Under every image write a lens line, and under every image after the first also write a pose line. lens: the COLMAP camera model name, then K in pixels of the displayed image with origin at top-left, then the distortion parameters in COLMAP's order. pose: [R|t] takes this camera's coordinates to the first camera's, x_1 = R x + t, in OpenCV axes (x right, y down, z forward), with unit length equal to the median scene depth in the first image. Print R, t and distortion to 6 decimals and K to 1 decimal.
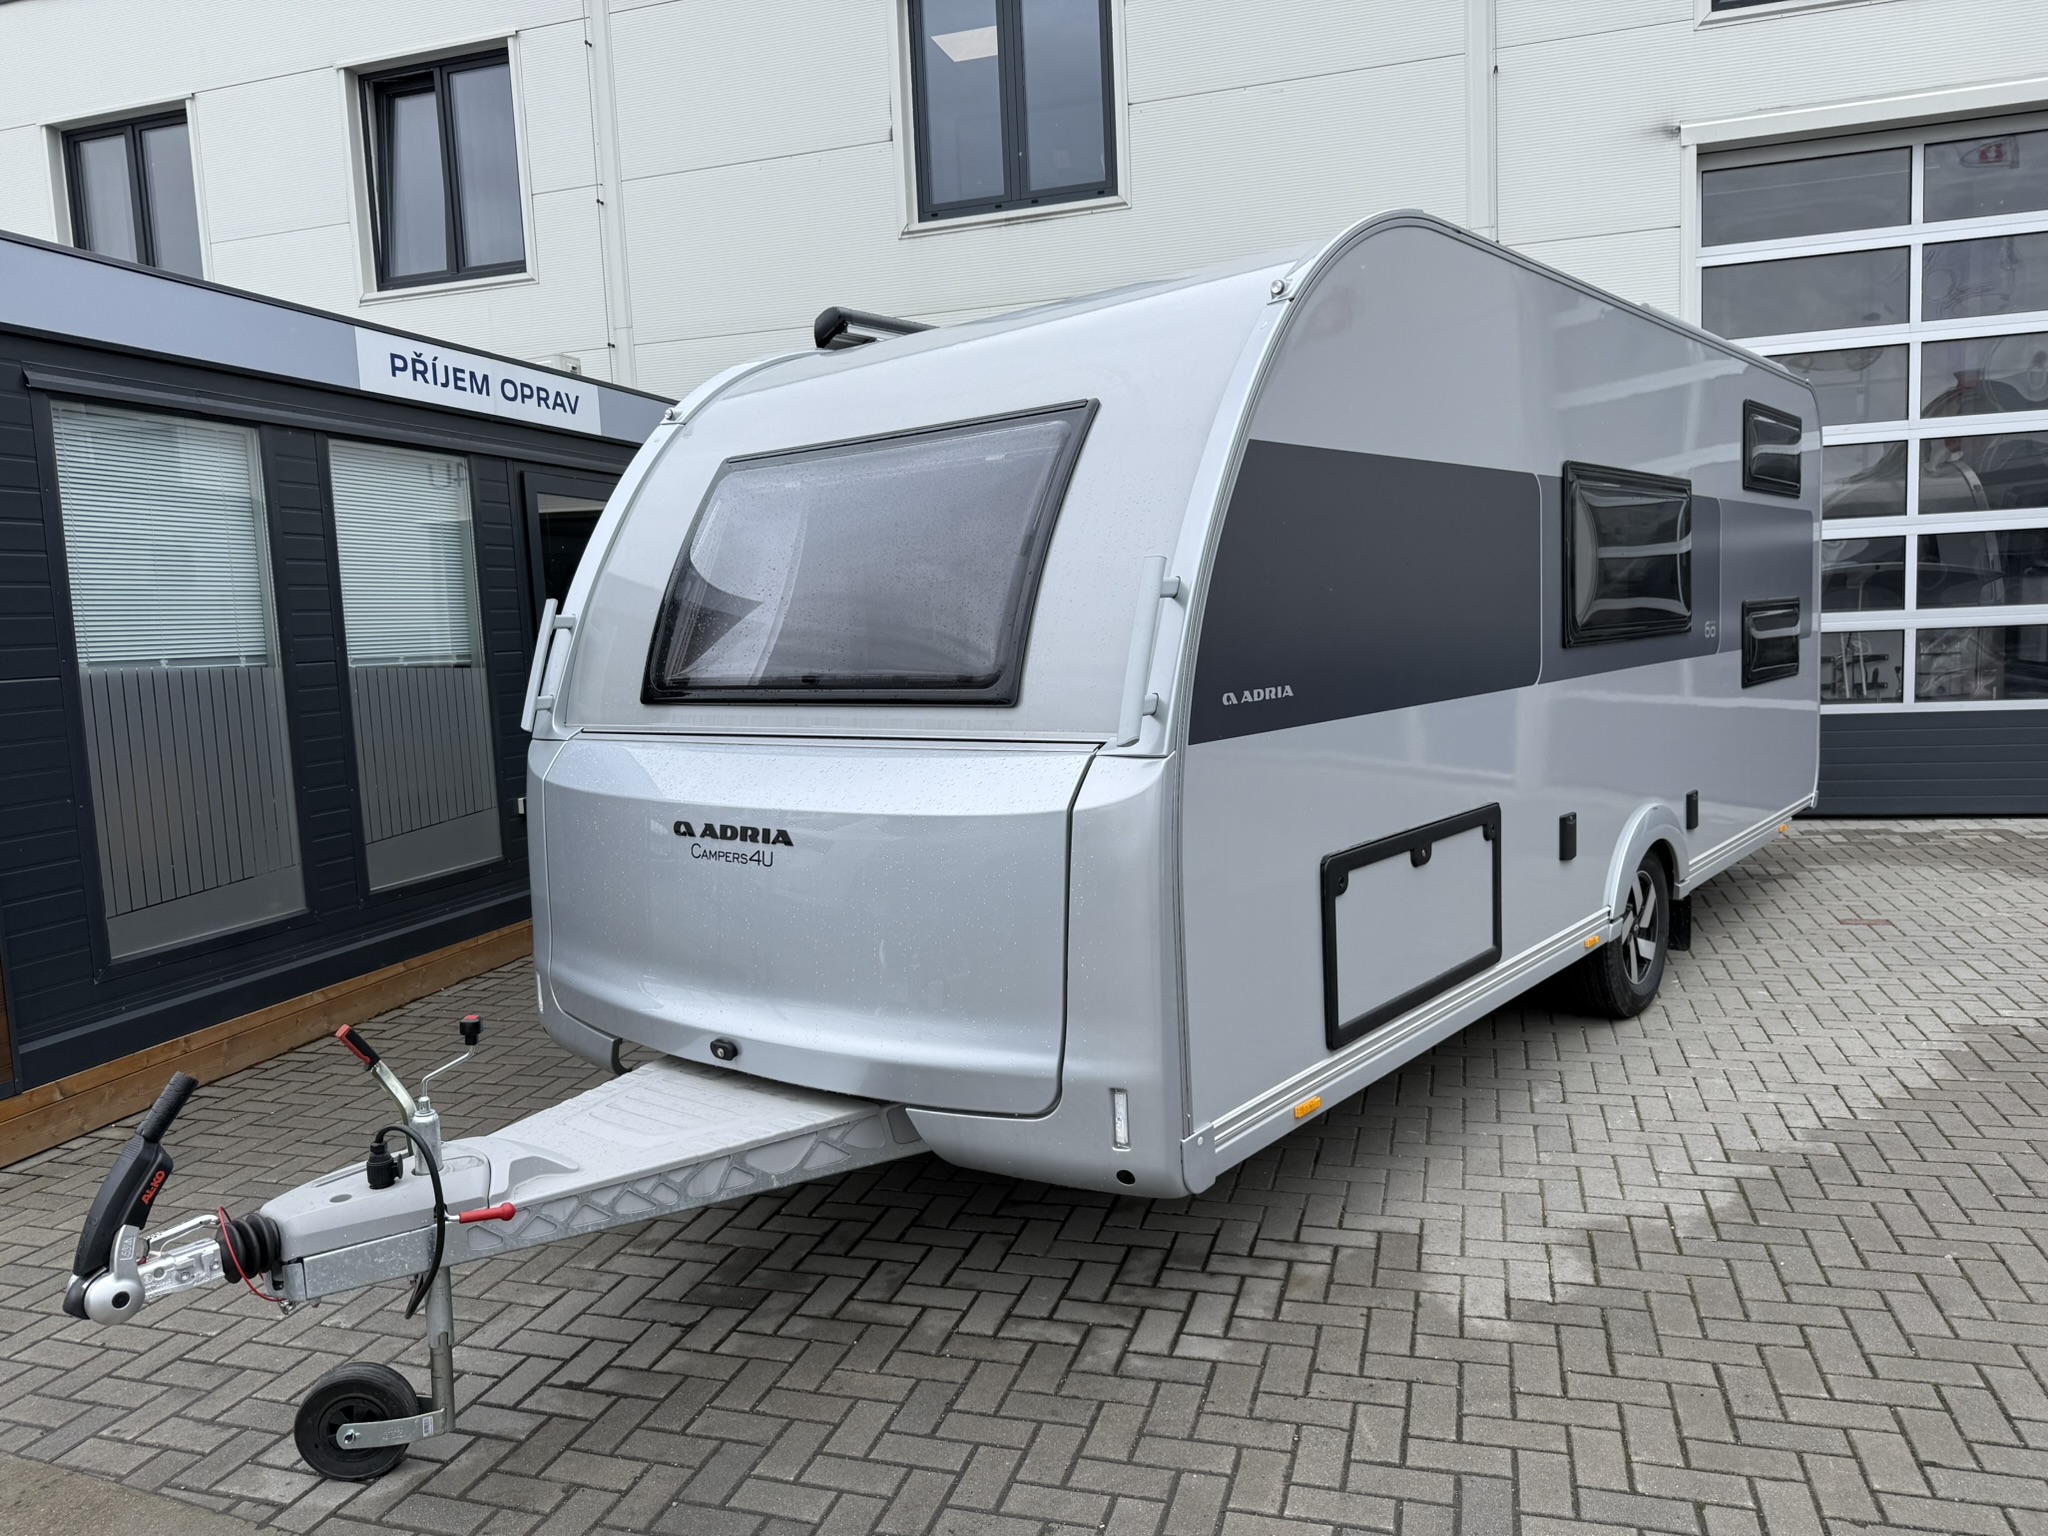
lens RADIAL K [[1433.6, 0, 1024.0], [0, 1433.6, 768.0], [0, 0, 1]] dist [0.068220, -0.095205]
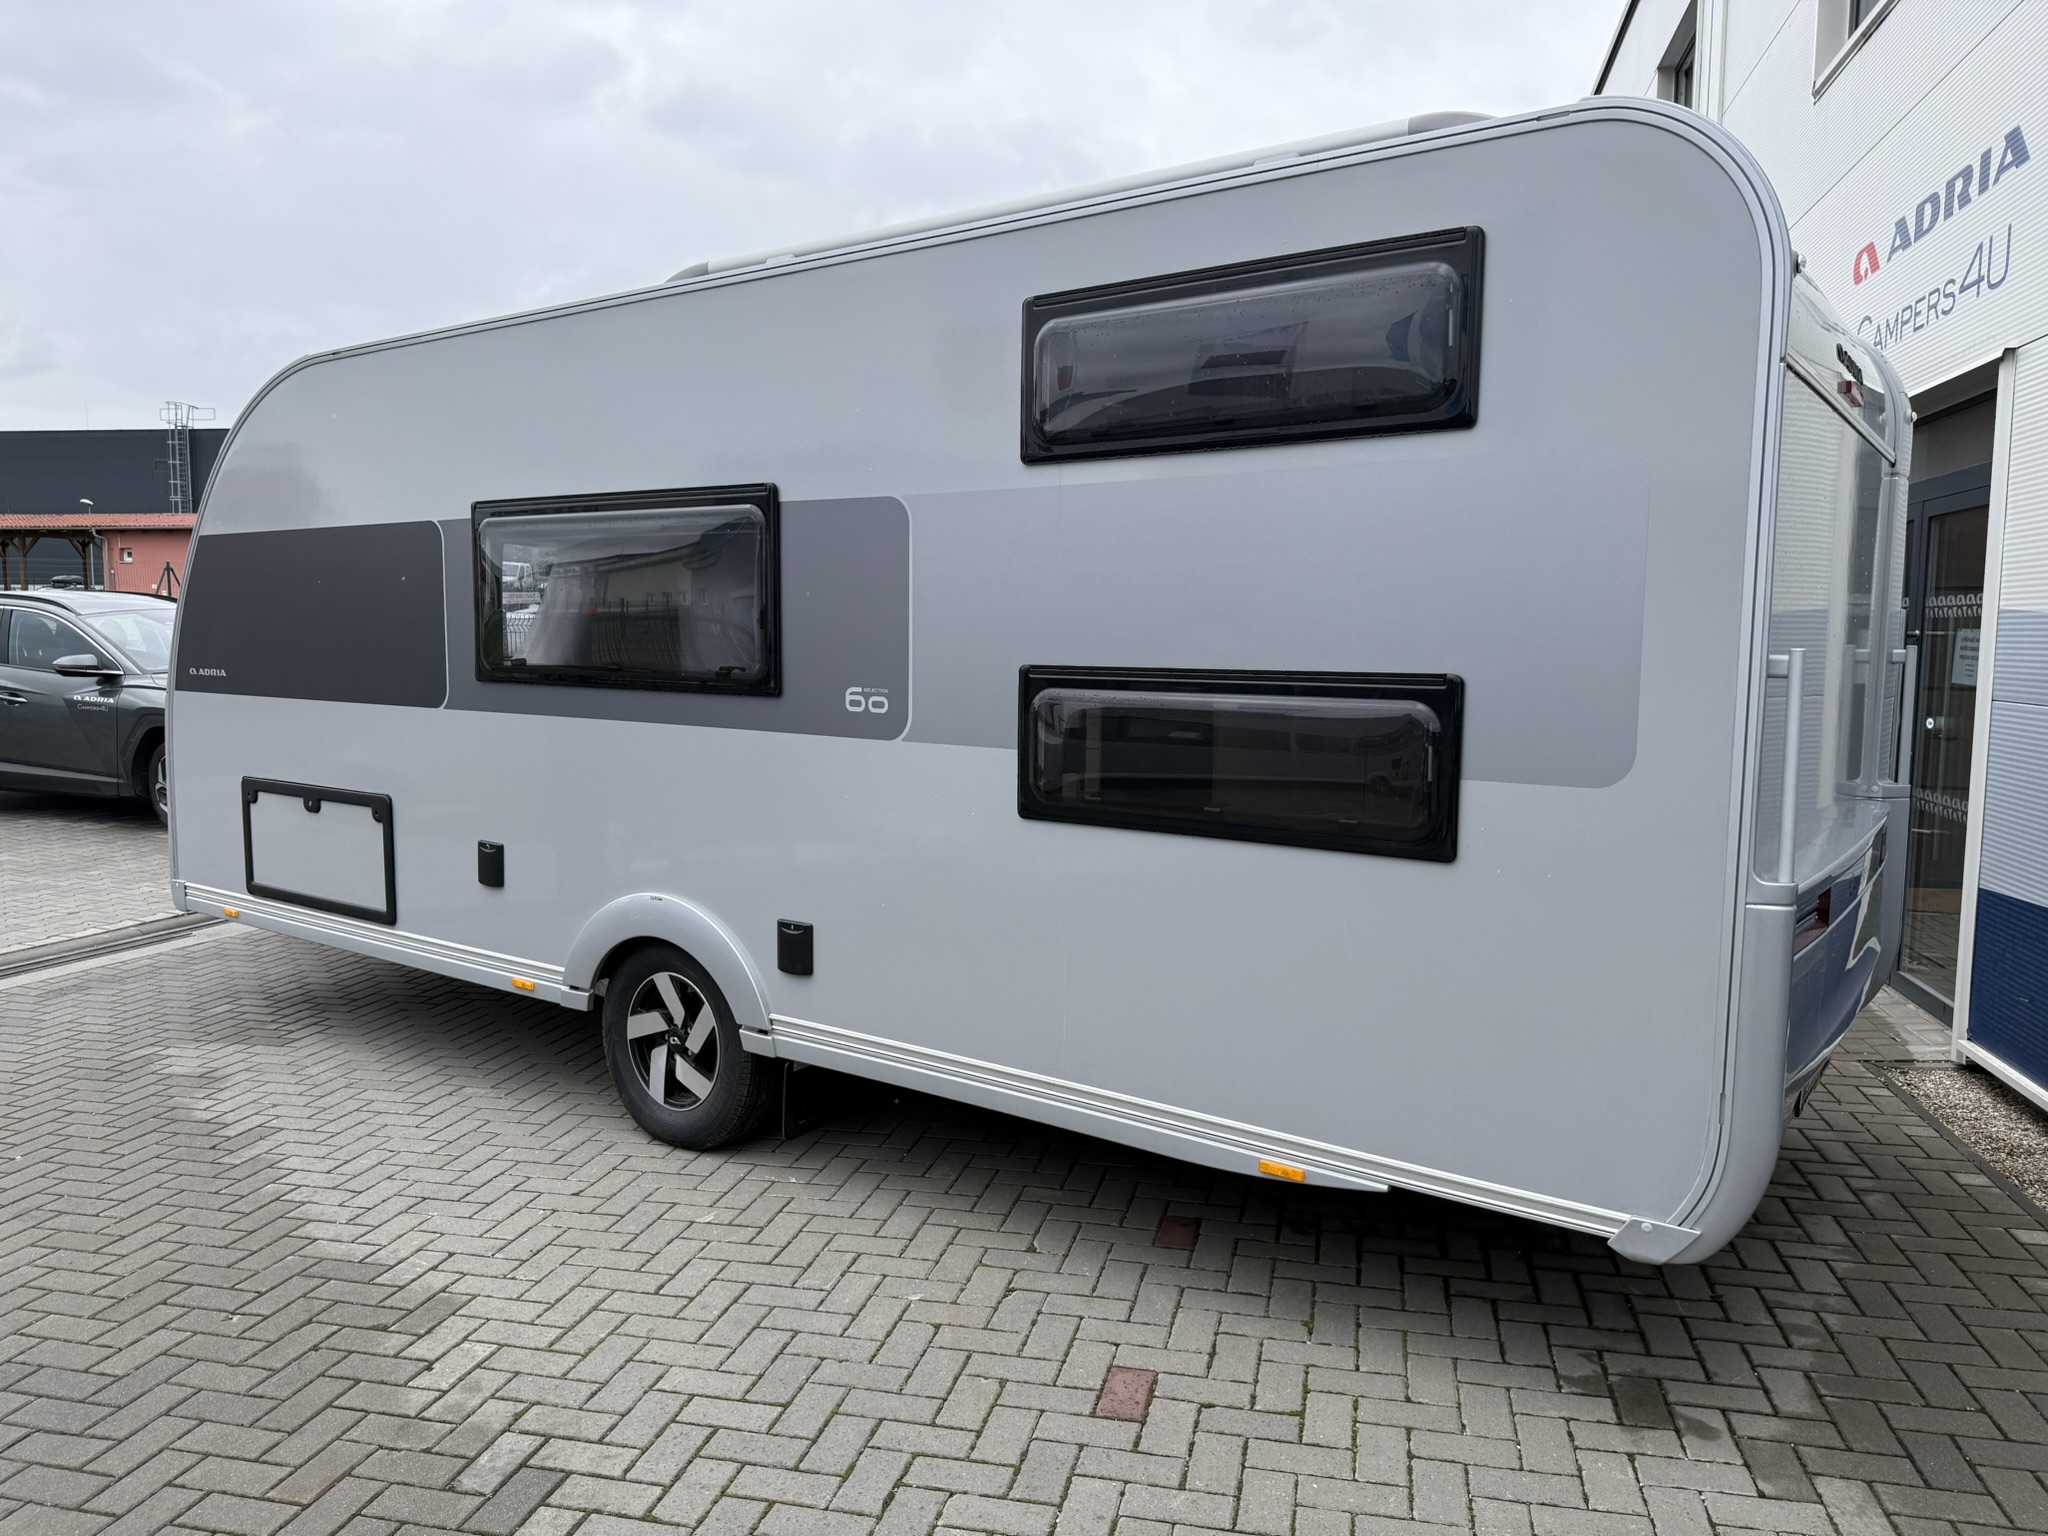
lens RADIAL K [[1433.6, 0, 1024.0], [0, 1433.6, 768.0], [0, 0, 1]] dist [0.068220, -0.095205]
pose [[0.056841, 0.137789, -0.988829, 1.604861], [-0.115053, 0.984736, 0.130605, -0.226226], [0.991732, 0.106344, 0.071826, 1.475543]]
